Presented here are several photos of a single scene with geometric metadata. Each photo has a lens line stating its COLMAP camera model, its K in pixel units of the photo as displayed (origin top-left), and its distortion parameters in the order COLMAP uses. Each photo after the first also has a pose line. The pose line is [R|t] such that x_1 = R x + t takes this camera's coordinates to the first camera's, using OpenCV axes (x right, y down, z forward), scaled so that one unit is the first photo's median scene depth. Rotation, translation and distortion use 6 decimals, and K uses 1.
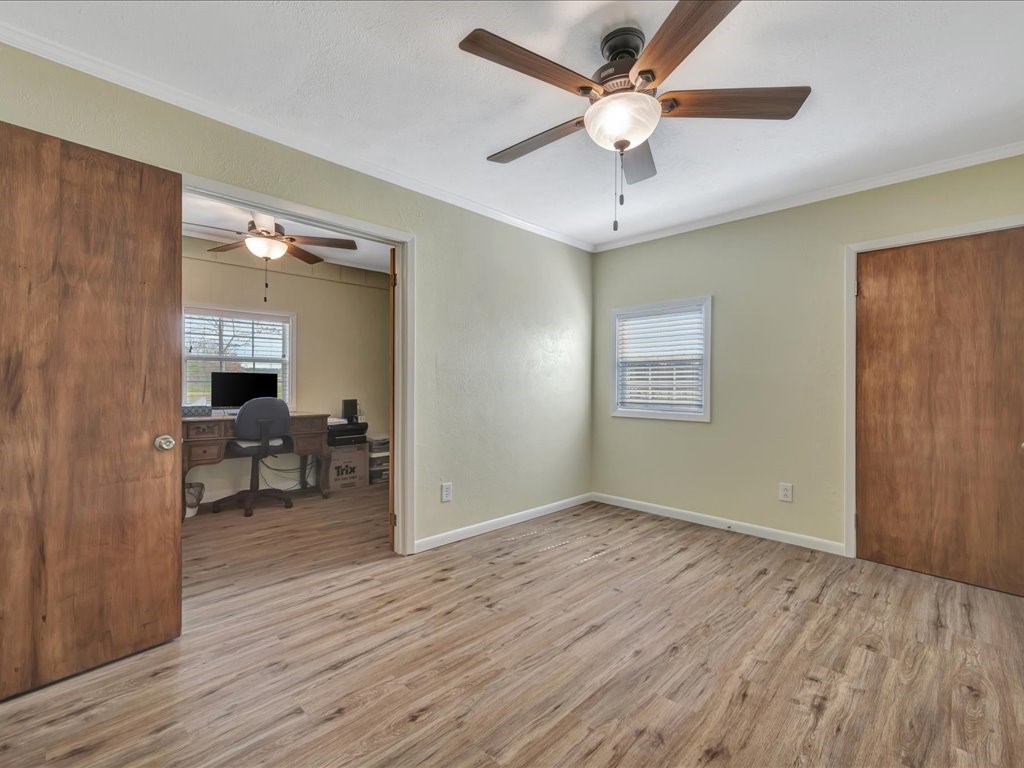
lens RADIAL K [[451.2, 0, 514.7], [0, 451.2, 399.6], [0, 0, 1]] dist [0.016546, 0.000225]
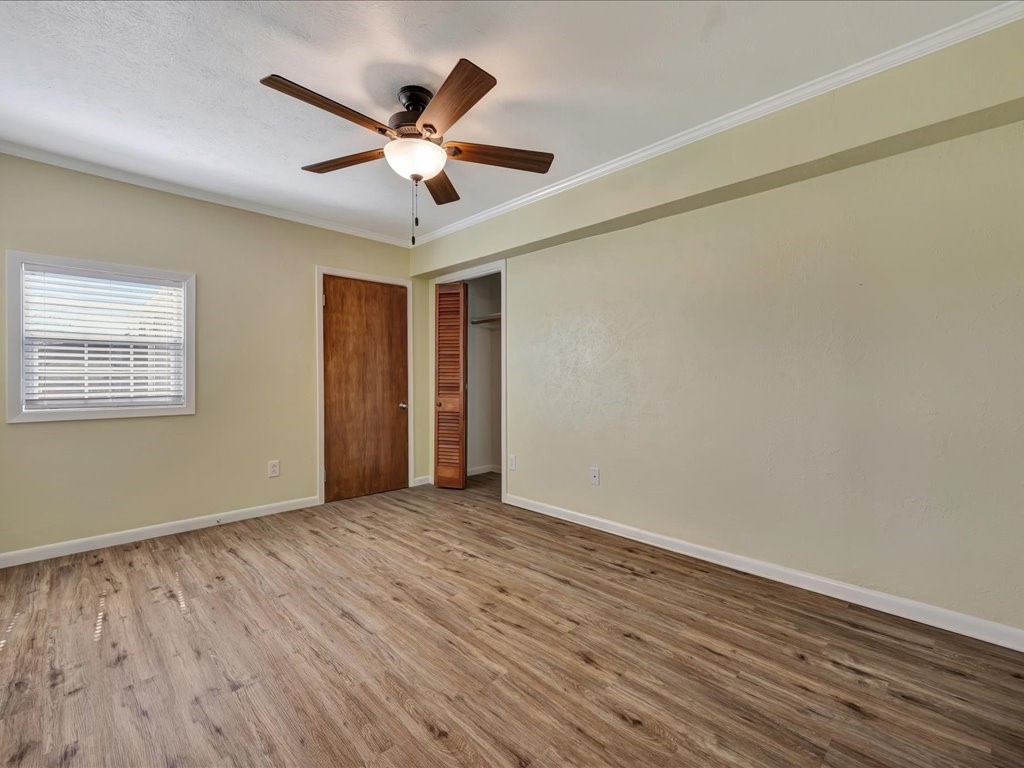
lens RADIAL K [[465.8, 0, 510.9], [0, 465.8, 376.5], [0, 0, 1]] dist [0.006298, 0.000578]
pose [[0.020152, -0.007354, 0.999770, -0.656376], [0.035783, 0.999338, 0.006630, -0.011358], [-0.999156, 0.035641, 0.020402, 0.466000]]
